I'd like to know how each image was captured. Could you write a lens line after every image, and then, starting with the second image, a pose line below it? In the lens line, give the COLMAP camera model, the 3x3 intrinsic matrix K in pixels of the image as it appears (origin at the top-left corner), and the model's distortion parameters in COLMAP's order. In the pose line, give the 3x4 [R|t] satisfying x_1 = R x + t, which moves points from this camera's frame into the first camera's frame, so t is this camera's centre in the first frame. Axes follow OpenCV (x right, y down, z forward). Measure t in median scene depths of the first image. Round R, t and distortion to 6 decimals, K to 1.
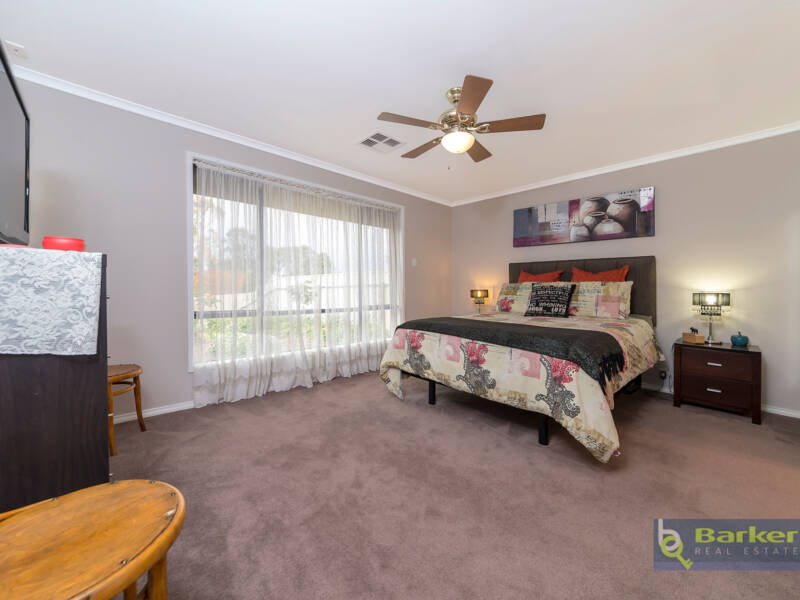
lens RADIAL K [[323.7, 0, 402.7], [0, 323.7, 294.9], [0, 0, 1]] dist [-0.002545, 0.000490]
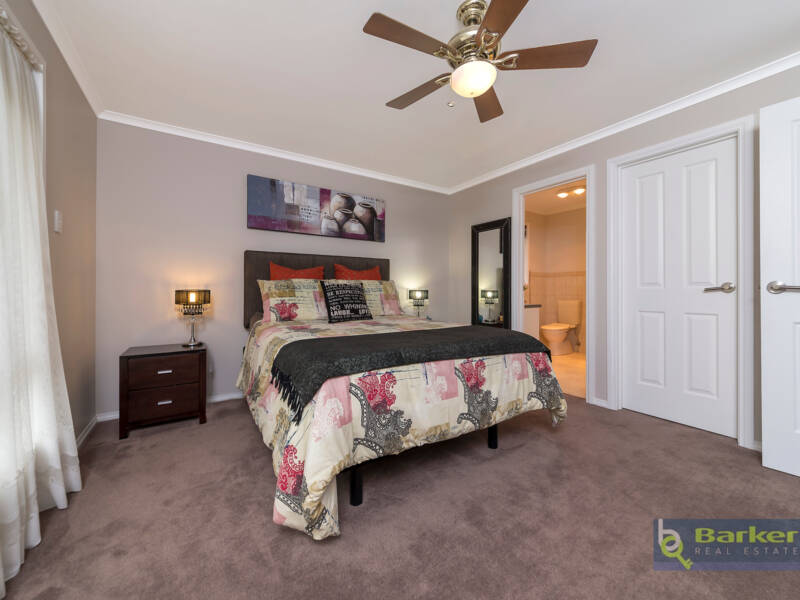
lens RADIAL K [[323.7, 0, 421.0], [0, 323.7, 286.5], [0, 0, 1]] dist [-0.002545, 0.000490]
pose [[0.160208, -0.001157, 0.987083, -0.352117], [0.022727, 0.999739, -0.002517, -0.015247], [-0.986822, 0.022836, 0.160193, 0.664683]]
